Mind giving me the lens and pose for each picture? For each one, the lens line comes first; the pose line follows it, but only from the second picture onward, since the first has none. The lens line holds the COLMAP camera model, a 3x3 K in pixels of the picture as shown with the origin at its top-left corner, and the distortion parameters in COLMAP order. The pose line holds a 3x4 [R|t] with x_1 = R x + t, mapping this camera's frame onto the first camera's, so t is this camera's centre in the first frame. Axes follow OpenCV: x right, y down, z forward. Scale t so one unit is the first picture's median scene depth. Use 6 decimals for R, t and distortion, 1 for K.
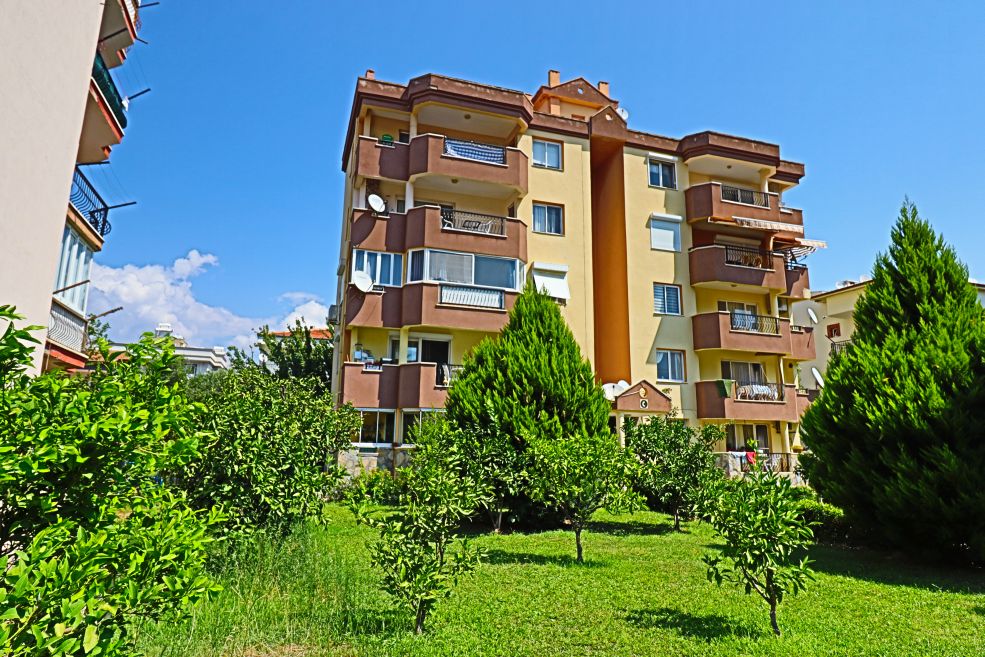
lens RADIAL K [[606.0, 0, 489.2], [0, 606.0, 319.4], [0, 0, 1]] dist [0.000236, -0.003528]
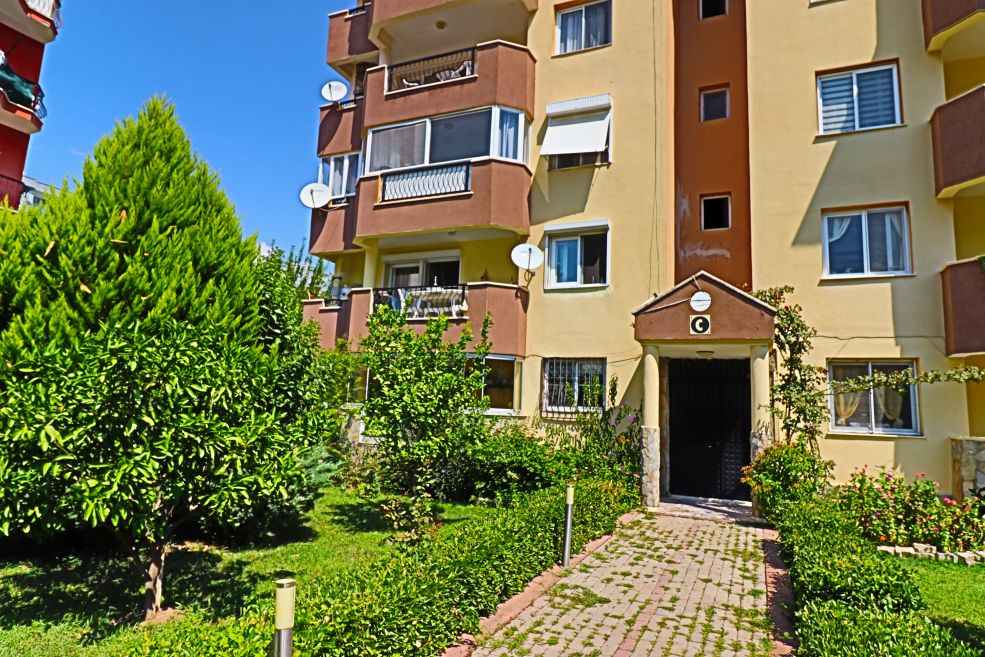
lens RADIAL K [[606.0, 0, 489.2], [0, 606.0, 319.4], [0, 0, 1]] dist [0.000236, -0.003528]
pose [[0.727278, -0.081344, -0.681506, 0.452539], [0.111235, 0.993794, 0.000087, 0.116275], [0.677269, -0.075871, 0.731813, 0.544590]]
